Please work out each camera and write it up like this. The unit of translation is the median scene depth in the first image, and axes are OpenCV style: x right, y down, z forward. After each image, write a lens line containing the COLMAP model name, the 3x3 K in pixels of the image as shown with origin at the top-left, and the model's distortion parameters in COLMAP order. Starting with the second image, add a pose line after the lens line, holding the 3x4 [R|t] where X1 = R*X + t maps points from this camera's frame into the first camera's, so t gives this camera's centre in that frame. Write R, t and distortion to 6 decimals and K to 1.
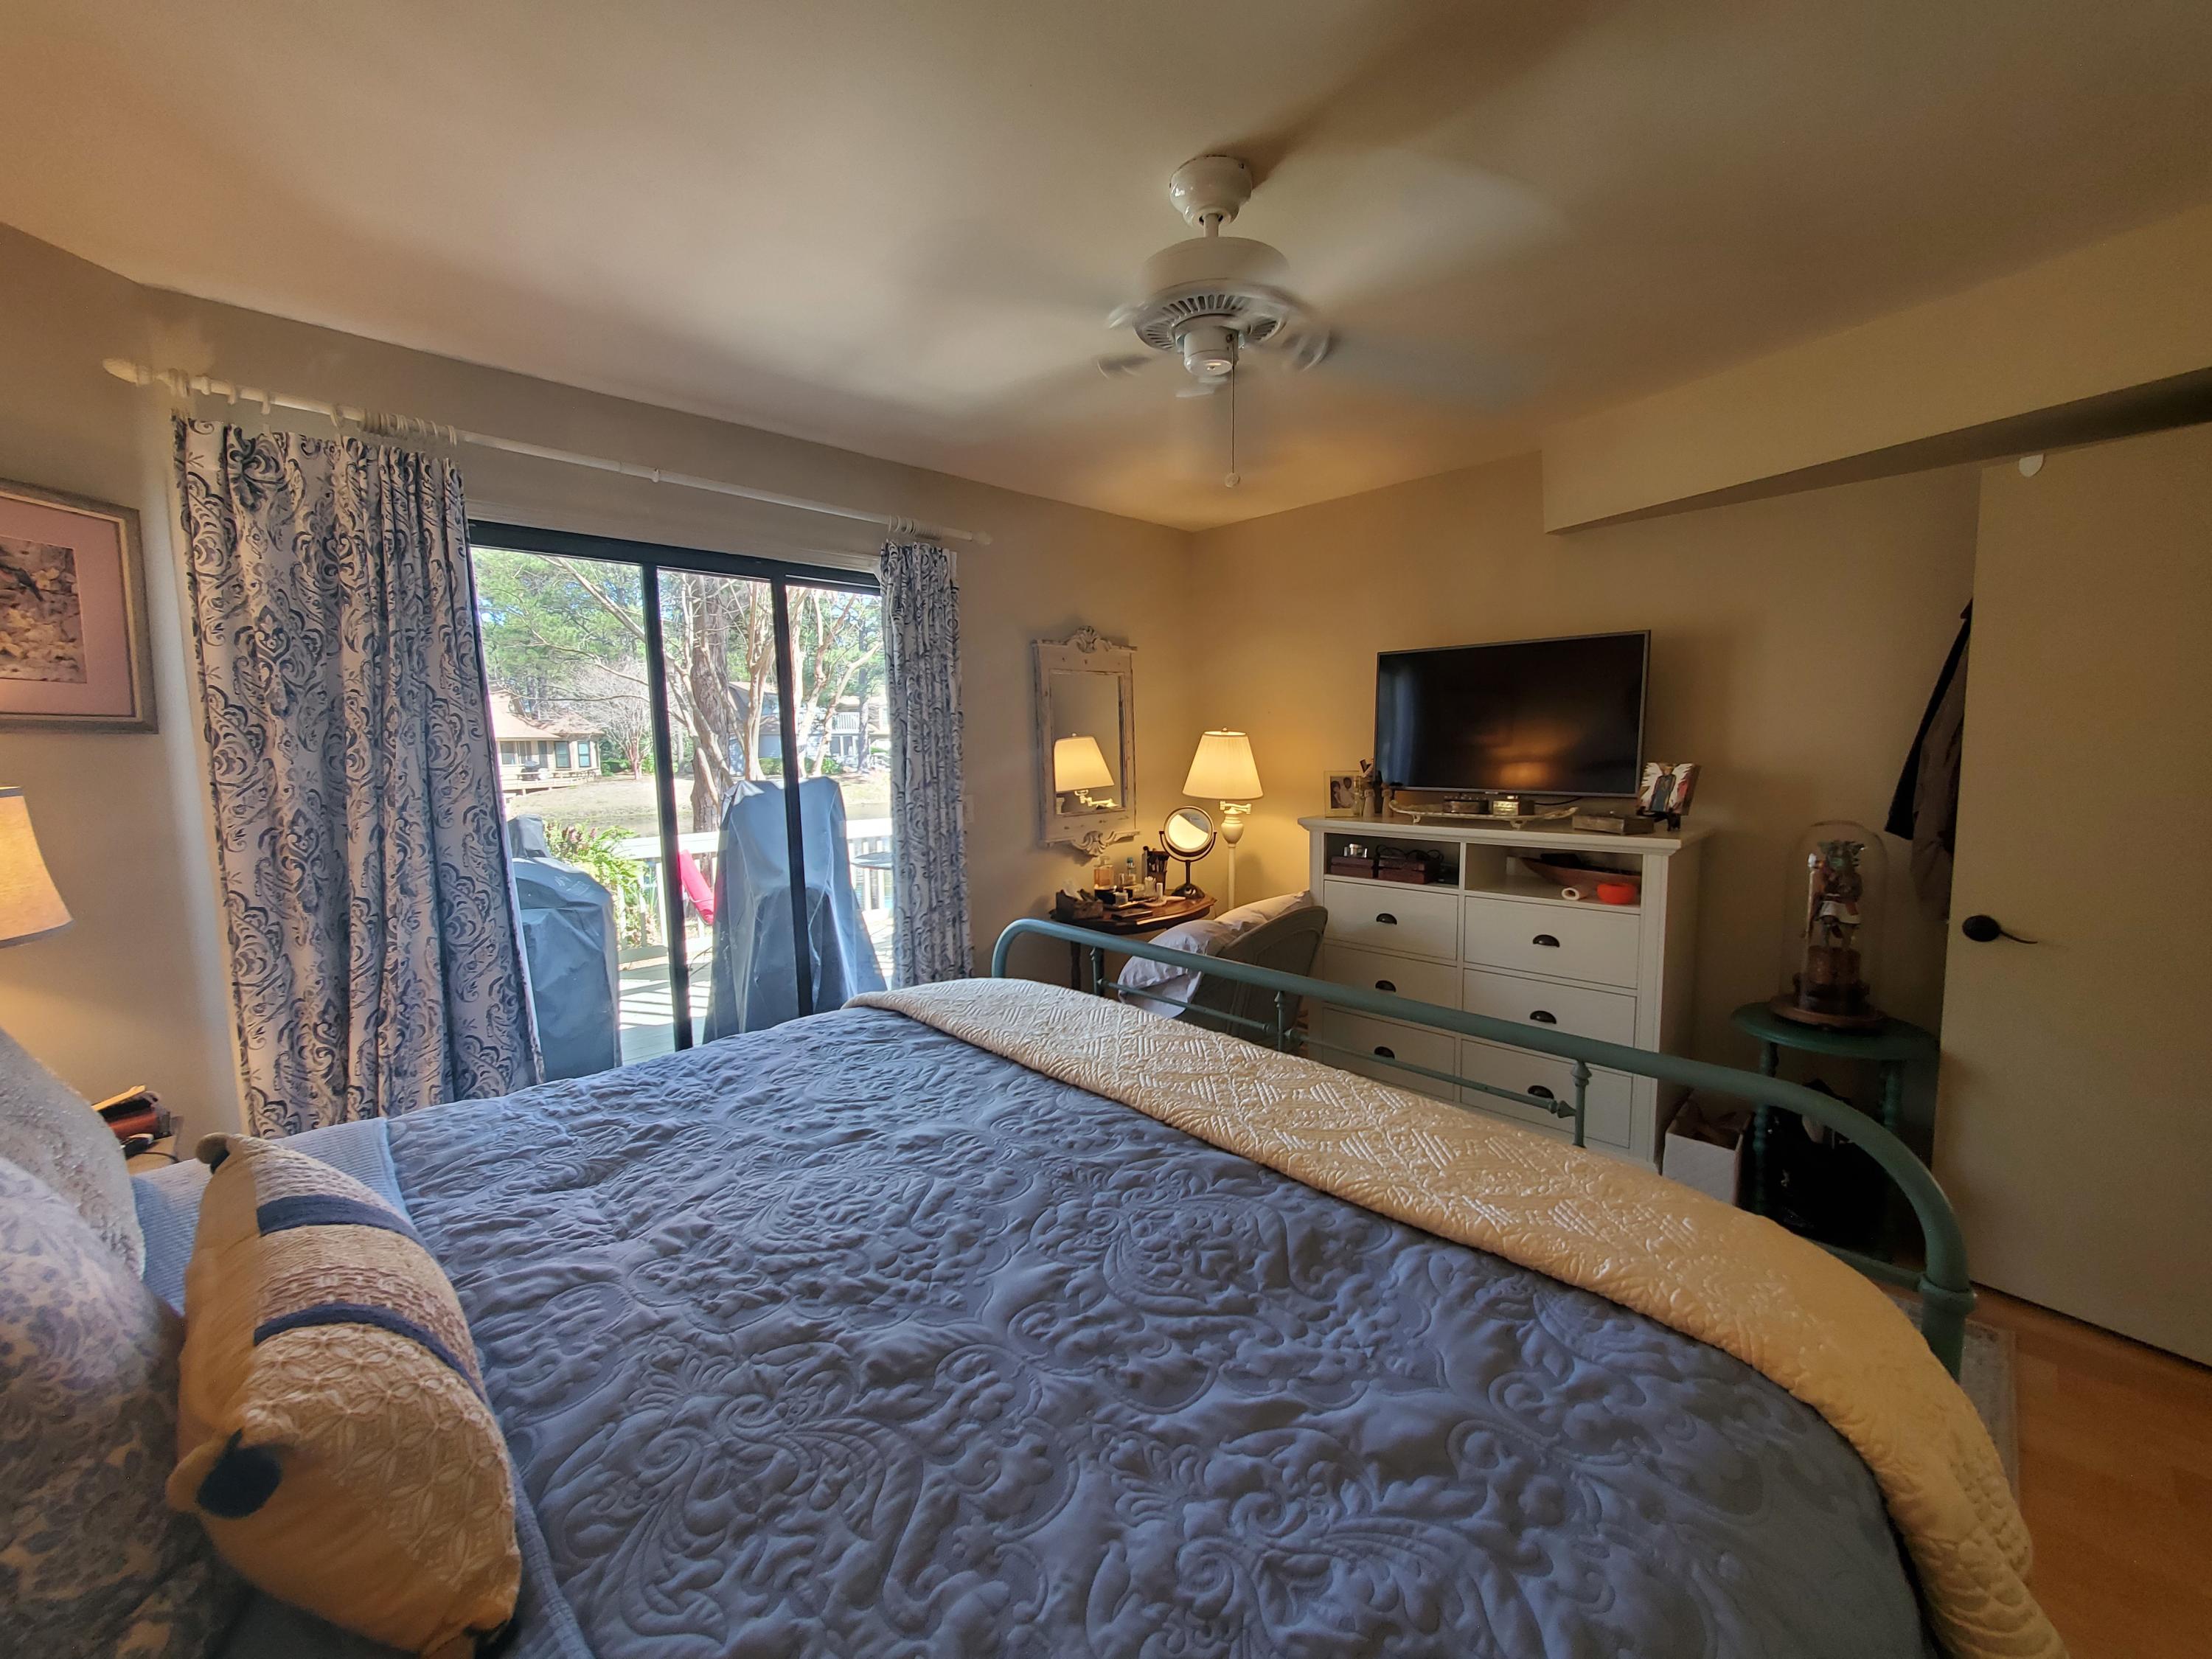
lens RADIAL K [[873.6, 0, 1104.7], [0, 873.6, 837.5], [0, 0, 1]] dist [0.006009, -0.004494]
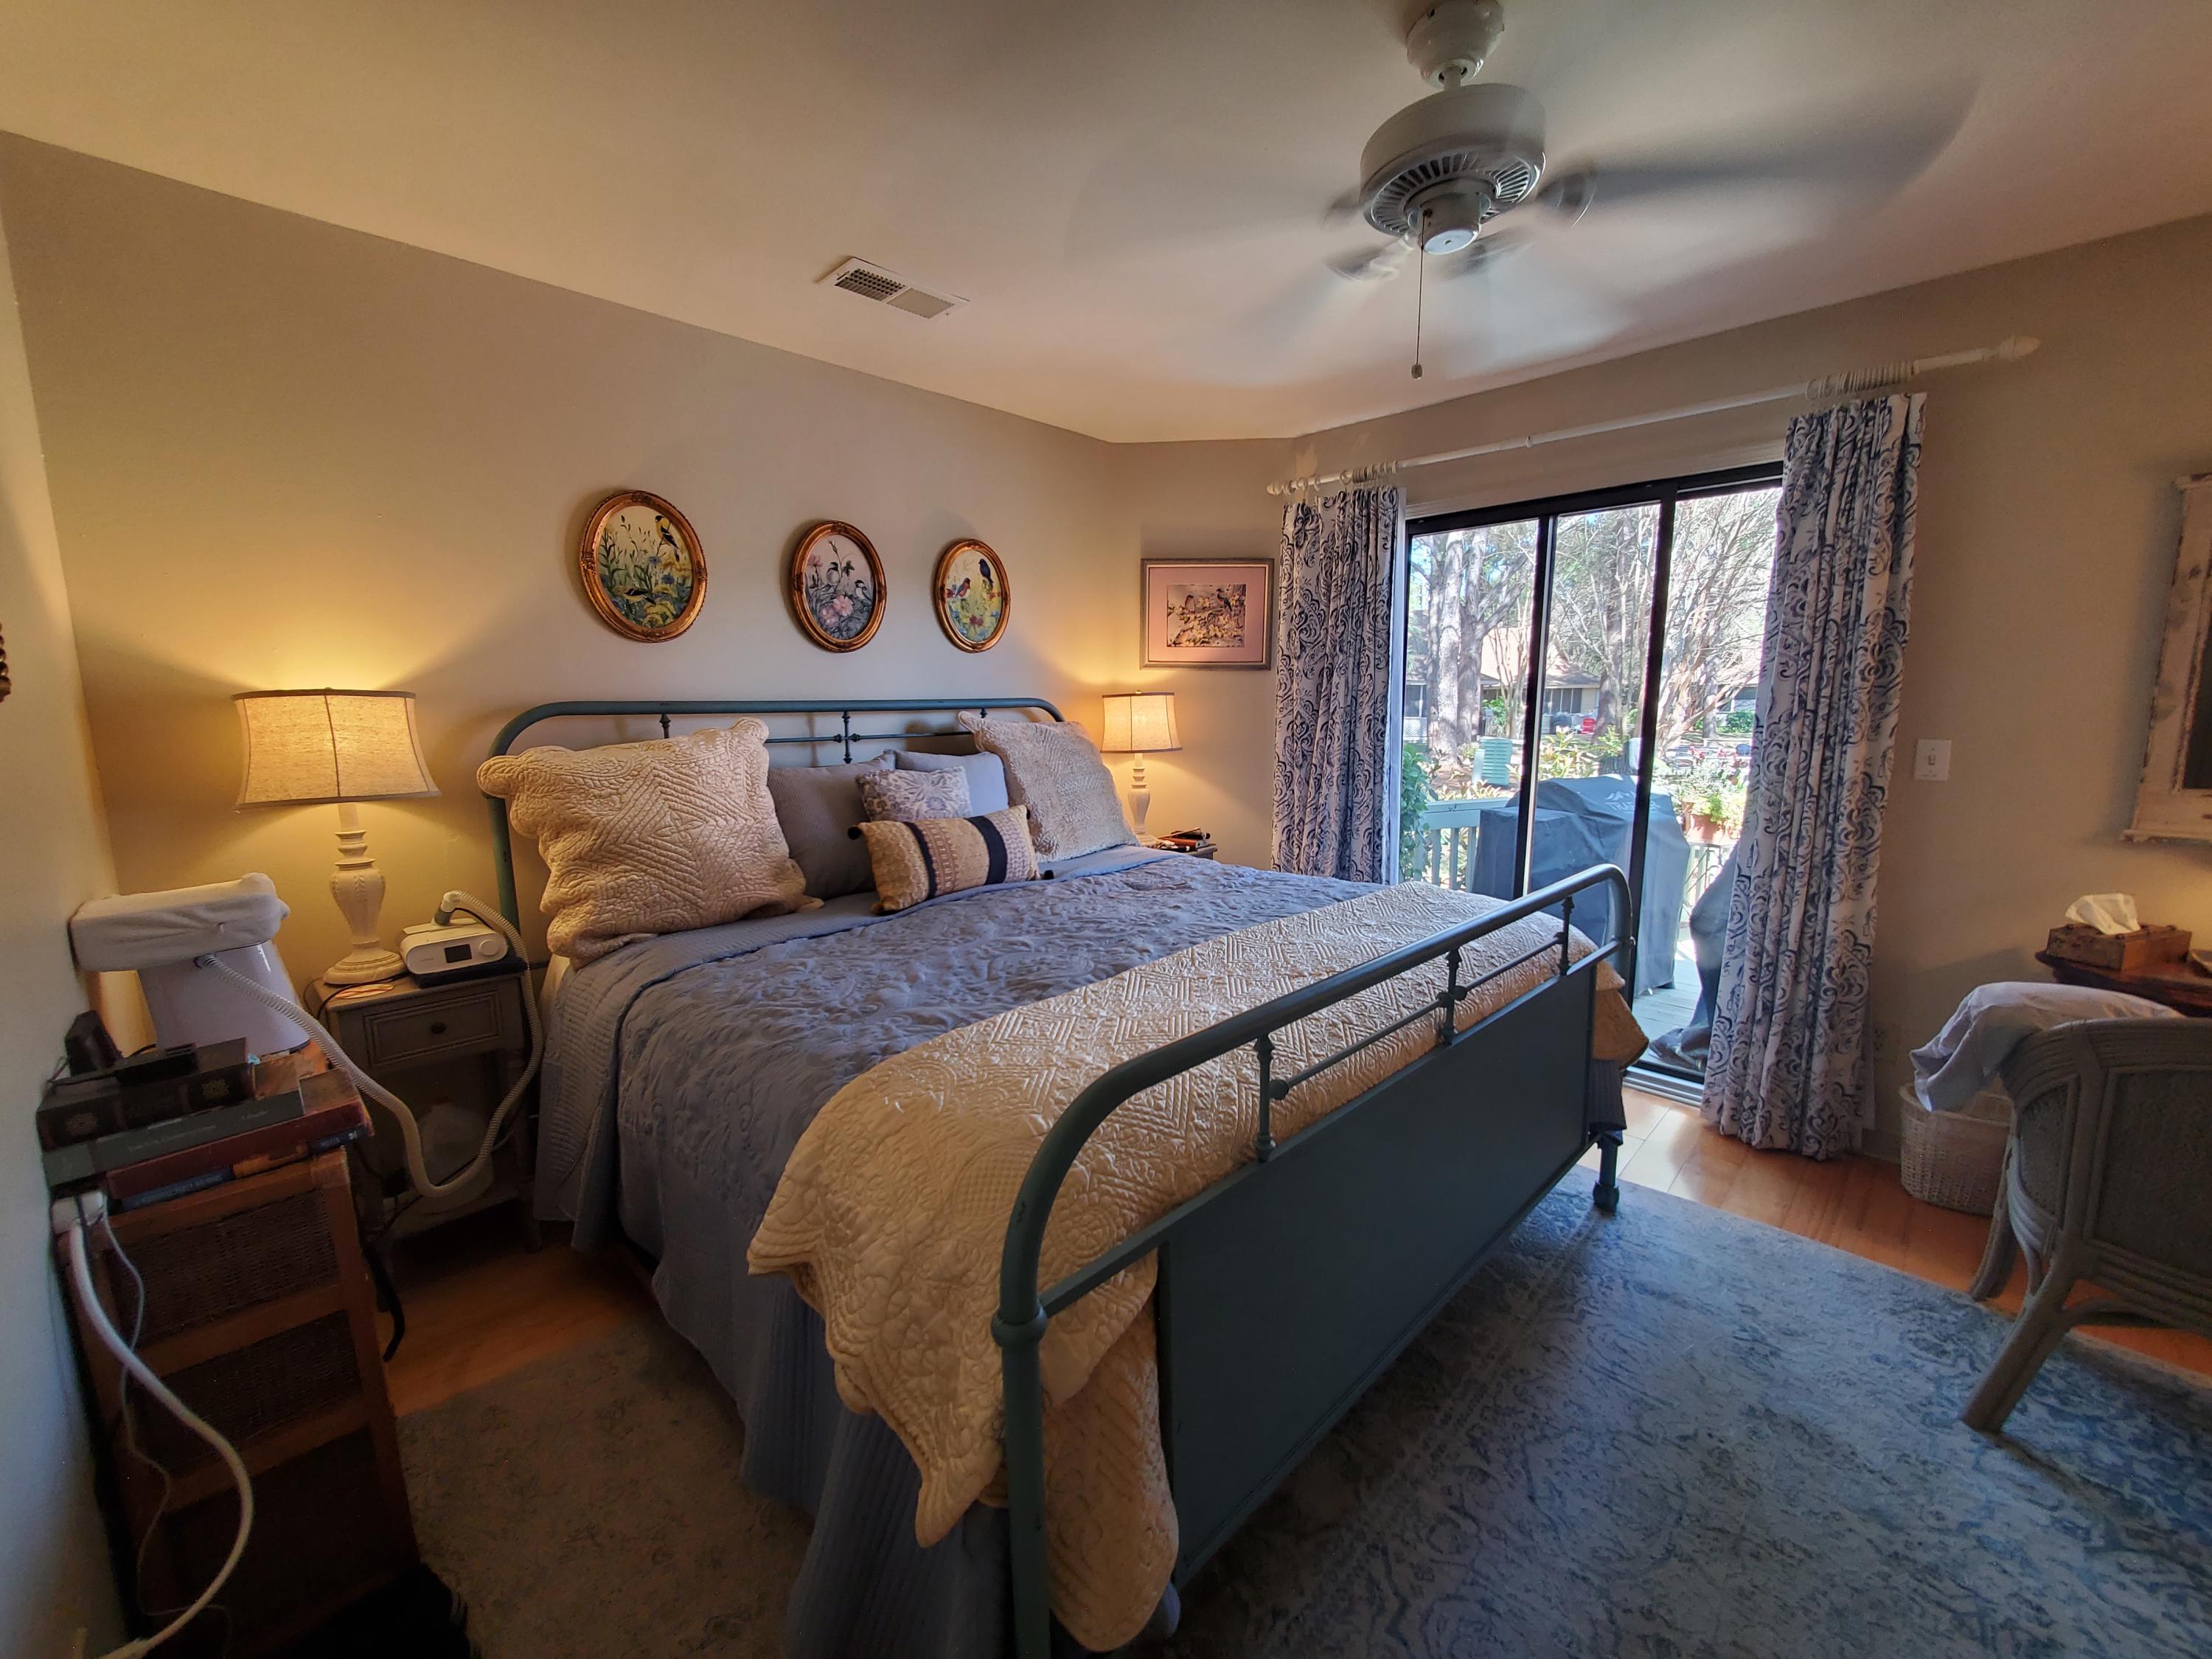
lens RADIAL K [[873.6, 0, 1104.7], [0, 873.6, 837.5], [0, 0, 1]] dist [0.006009, -0.004494]
pose [[0.016906, 0.169753, -0.985342, 0.861608], [-0.103199, 0.980515, 0.167151, -0.033078], [0.994517, 0.098861, 0.034095, 0.520962]]
